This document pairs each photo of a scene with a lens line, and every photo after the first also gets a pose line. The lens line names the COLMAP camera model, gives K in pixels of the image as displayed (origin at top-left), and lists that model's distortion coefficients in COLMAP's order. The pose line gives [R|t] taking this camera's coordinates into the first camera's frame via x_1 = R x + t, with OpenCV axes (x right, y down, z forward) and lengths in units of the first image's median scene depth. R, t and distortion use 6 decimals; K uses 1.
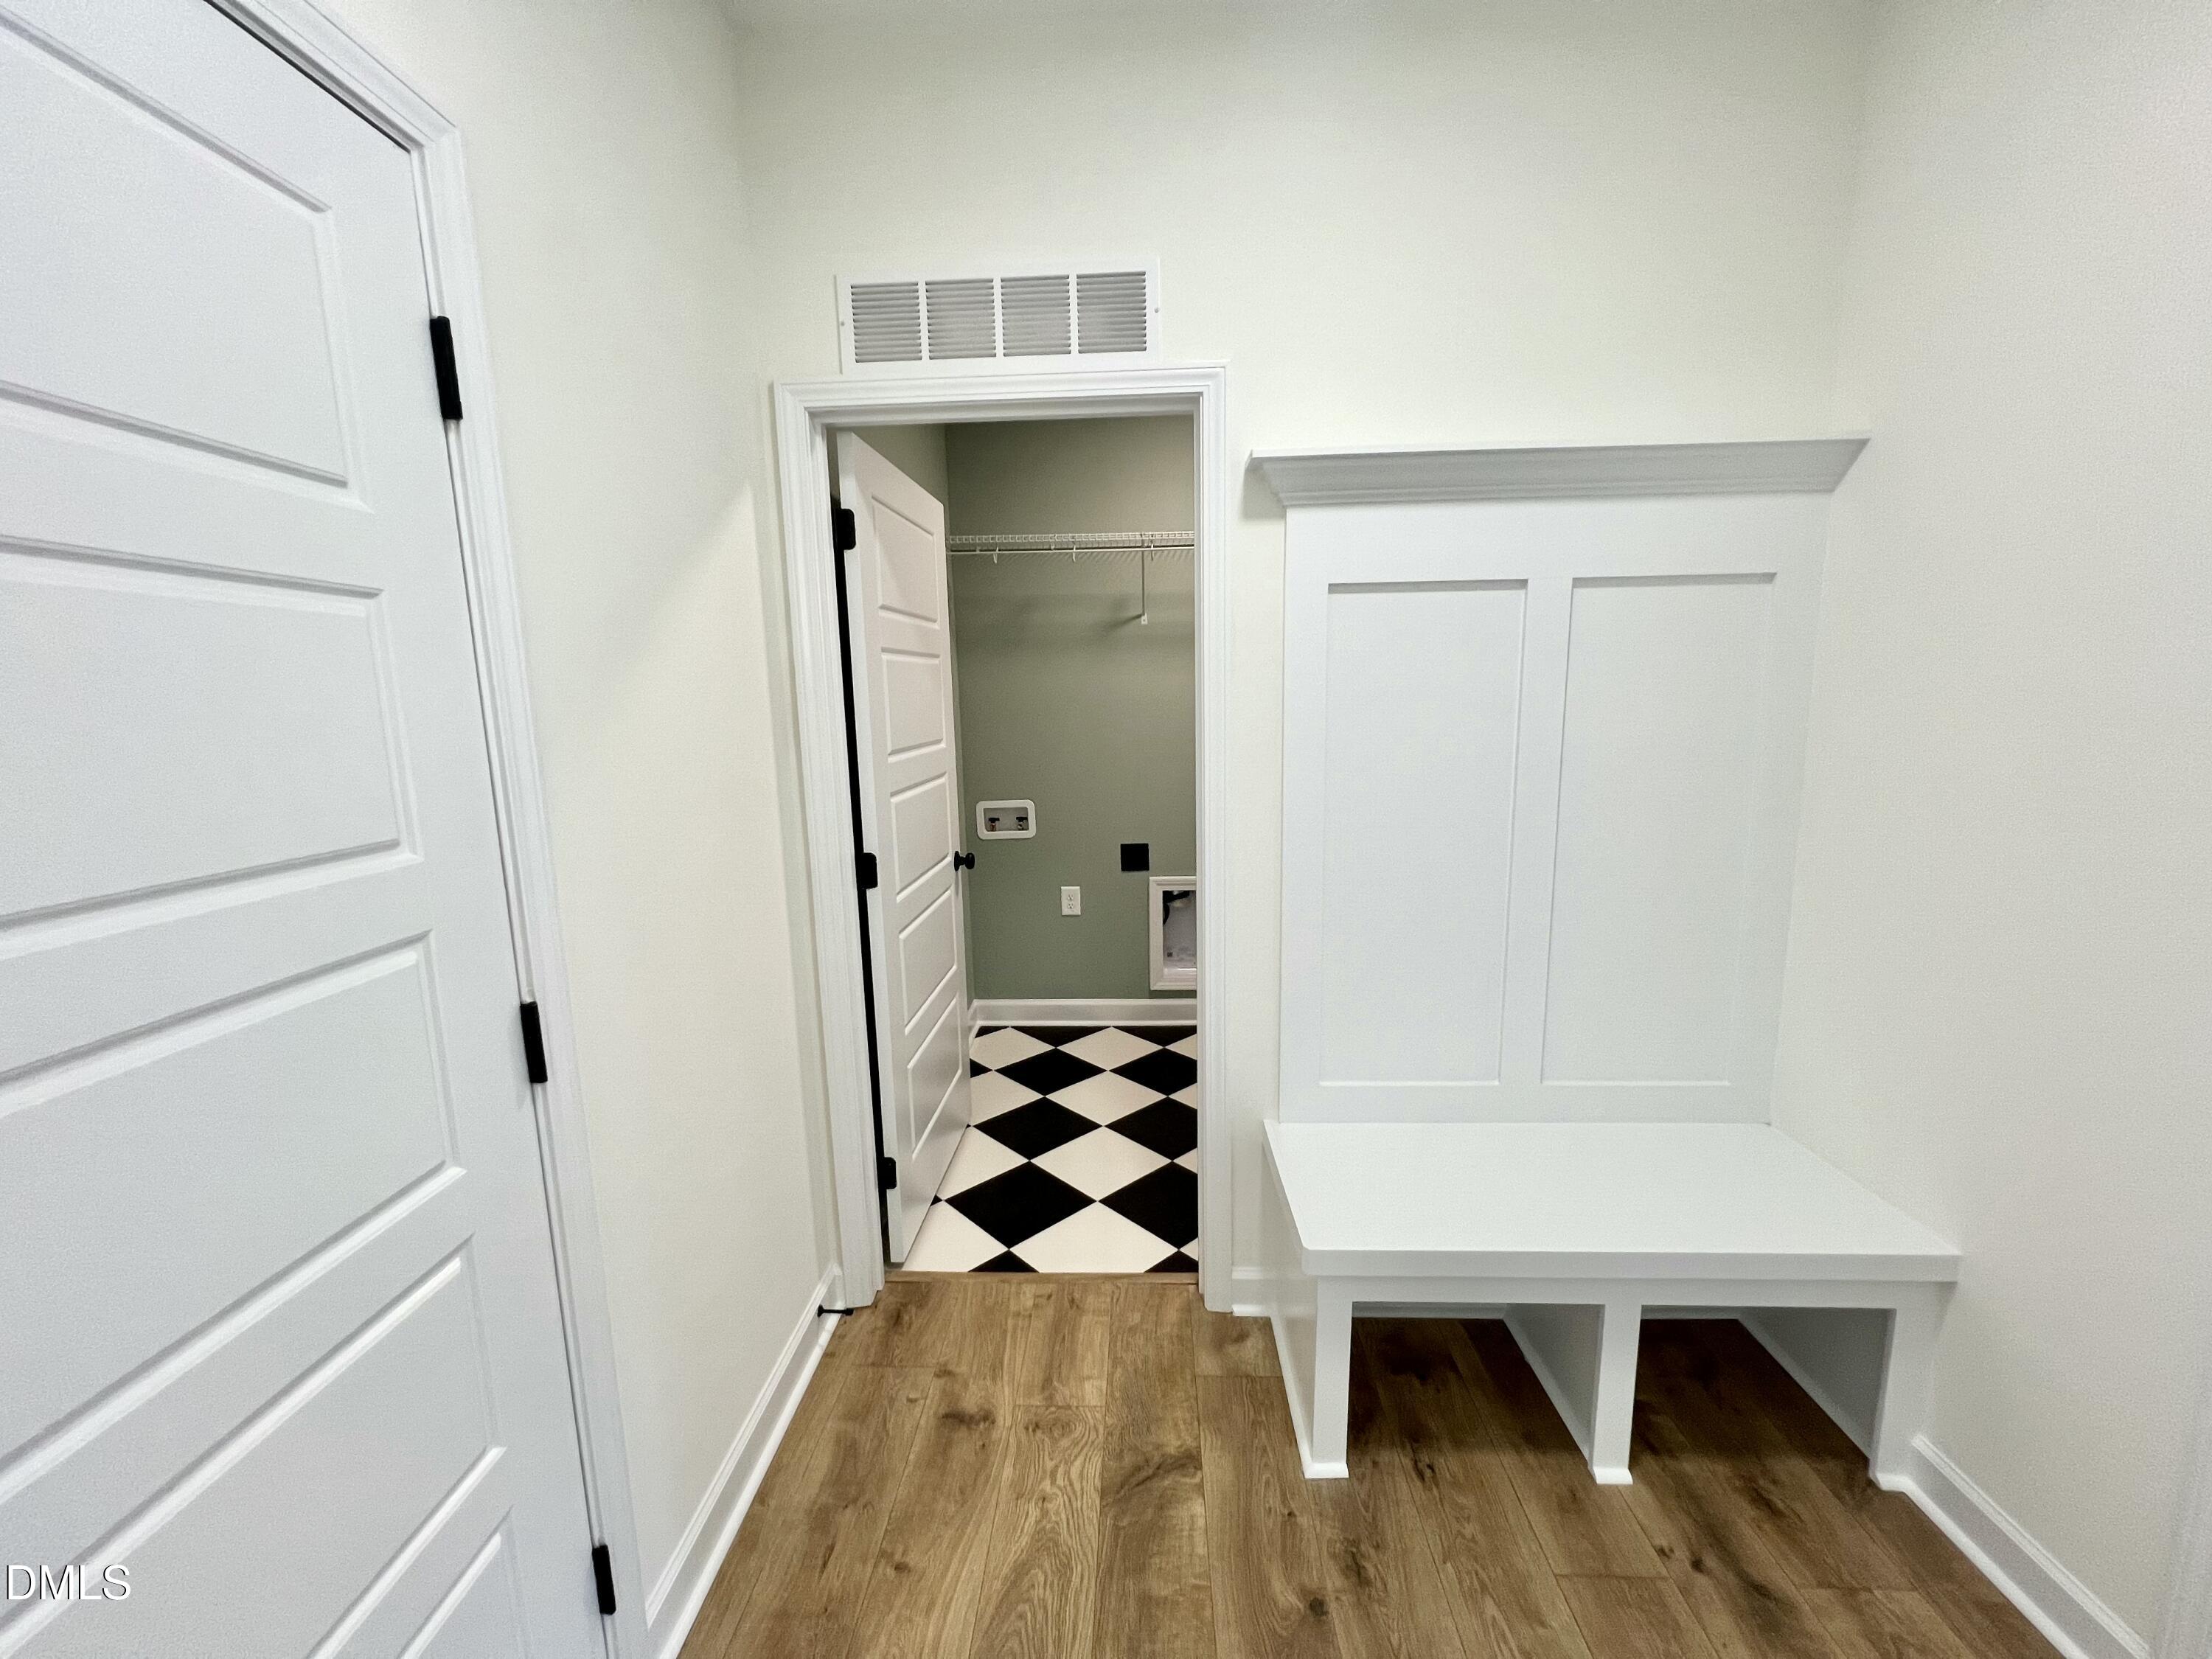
lens RADIAL K [[880.0, 0, 1104.9], [0, 880.0, 837.4], [0, 0, 1]] dist [0.000519, -0.000081]
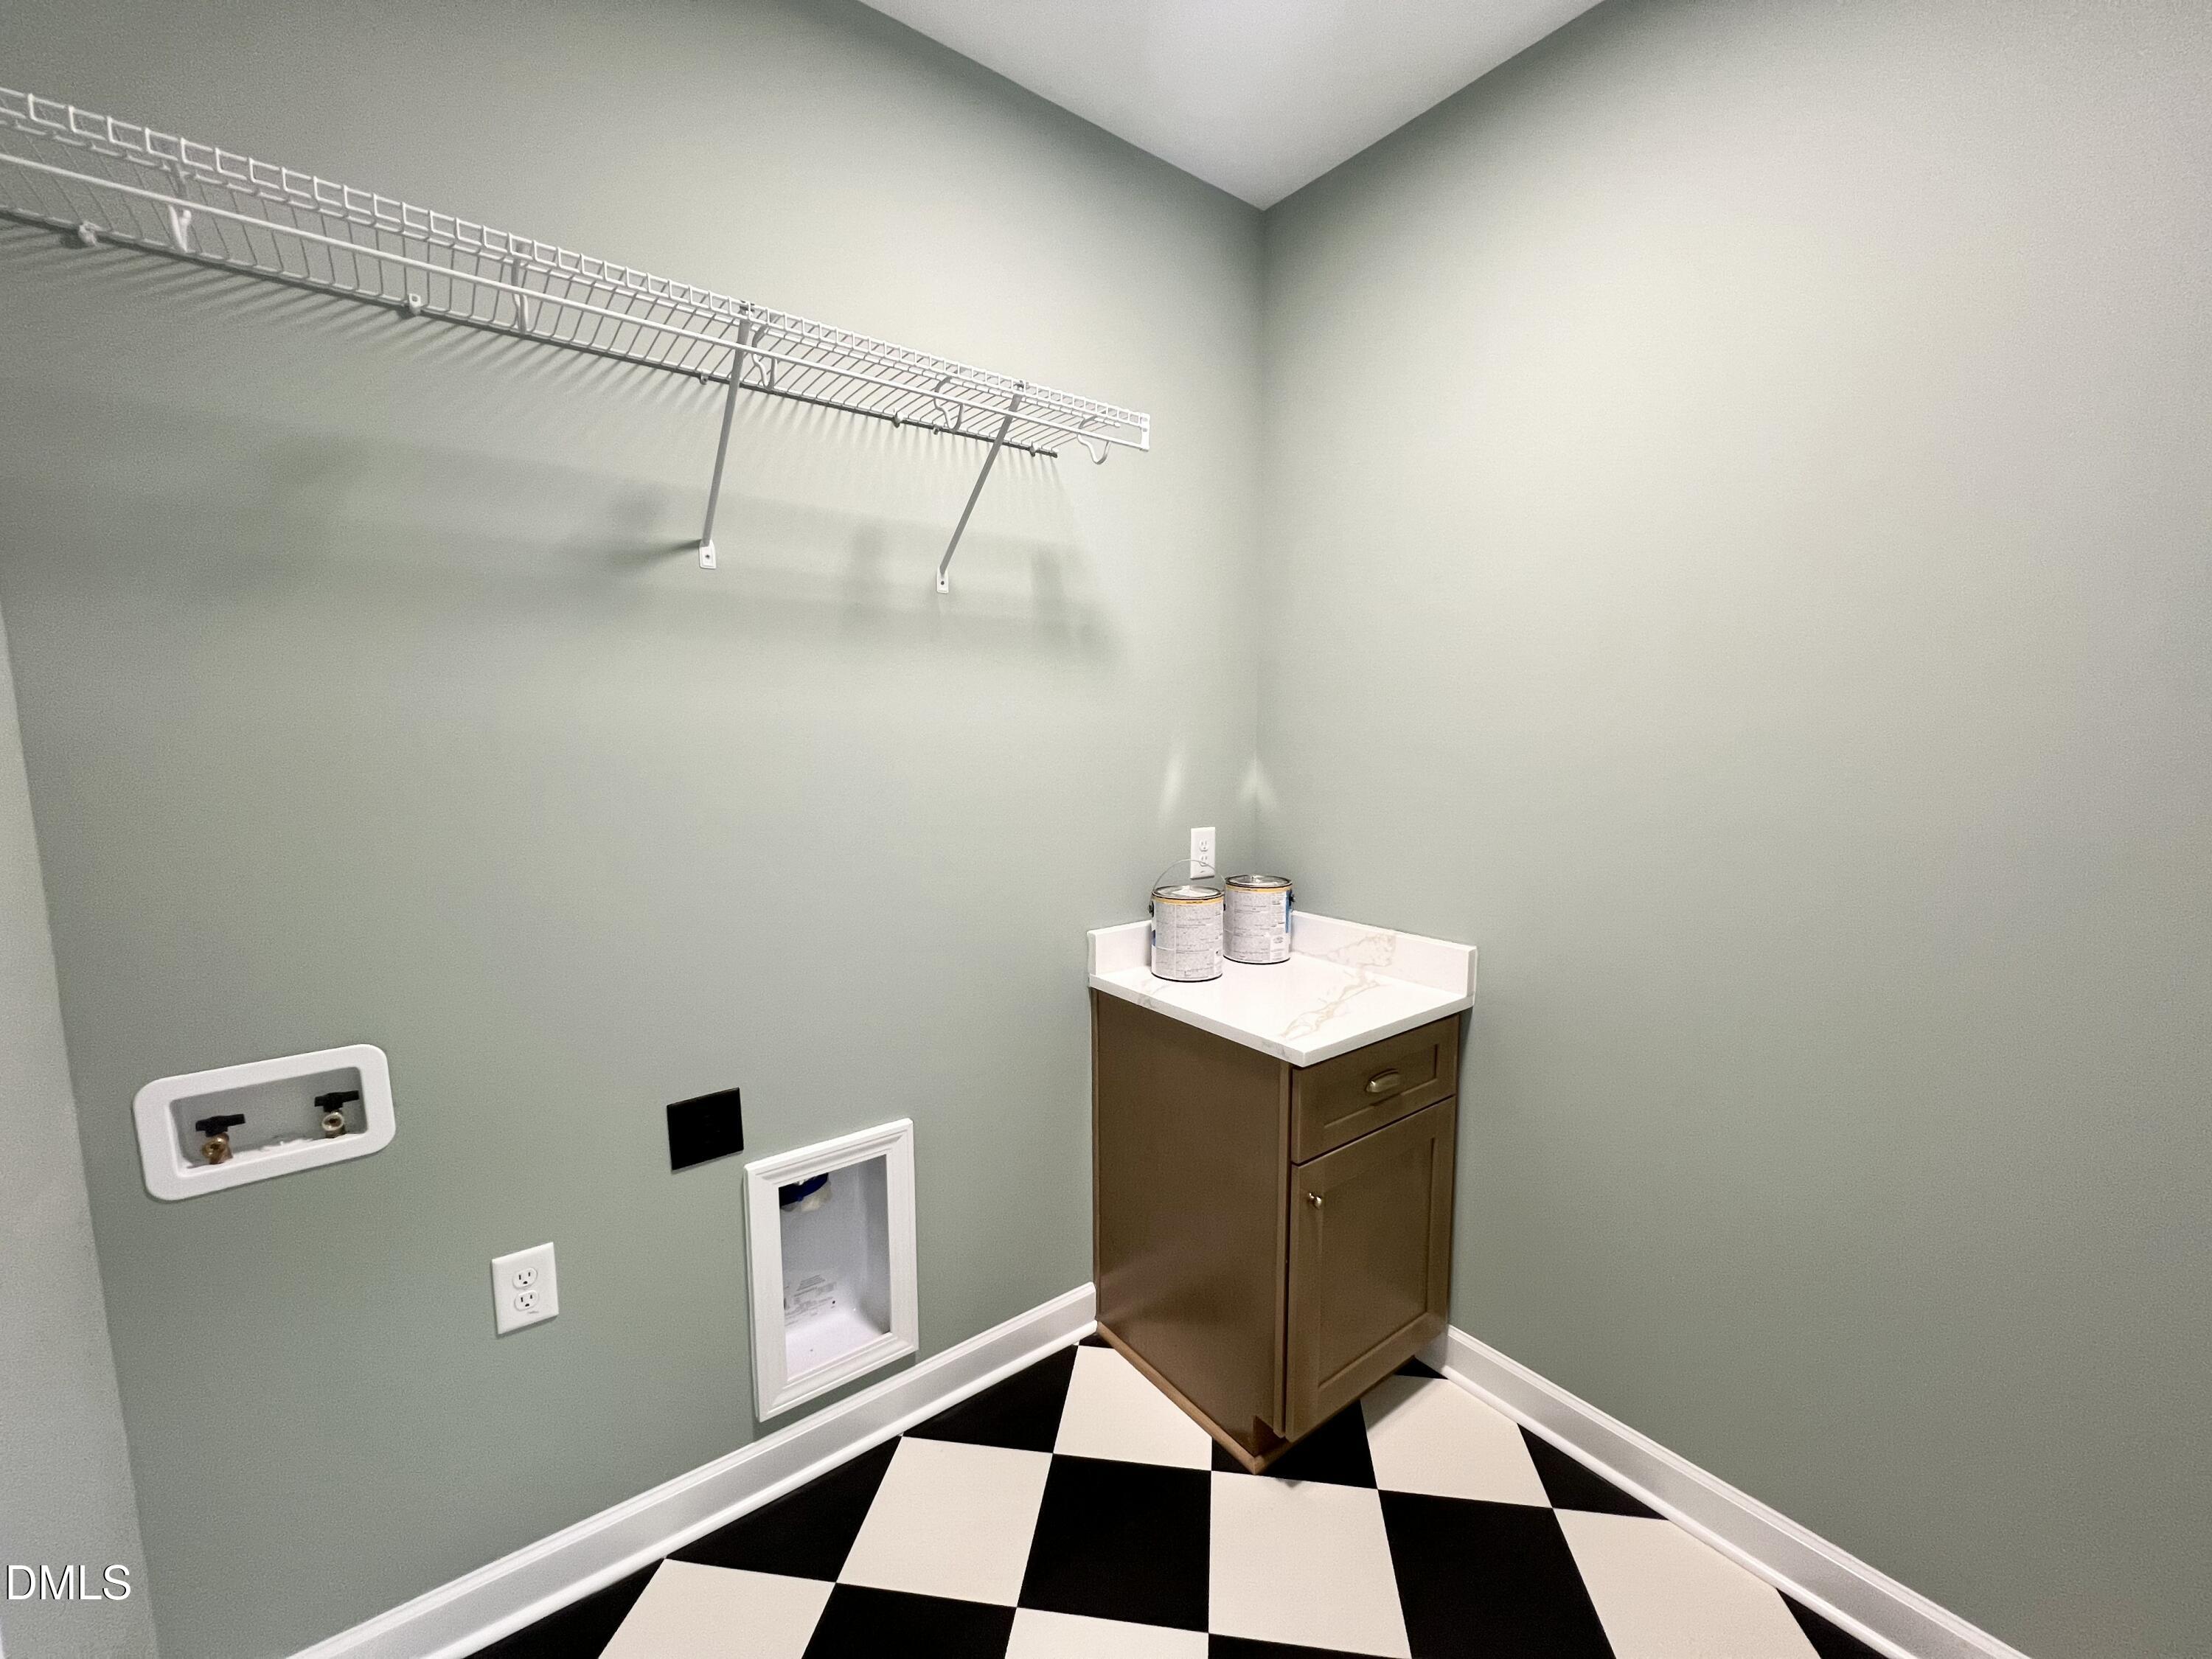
lens RADIAL K [[880.0, 0, 1102.1], [0, 880.0, 839.2], [0, 0, 1]] dist [0.000519, -0.000081]
pose [[0.761659, -0.054311, 0.645698, -0.083895], [0.087643, 0.995959, -0.019611, -0.088047], [-0.642024, 0.071528, 0.763341, 0.553852]]
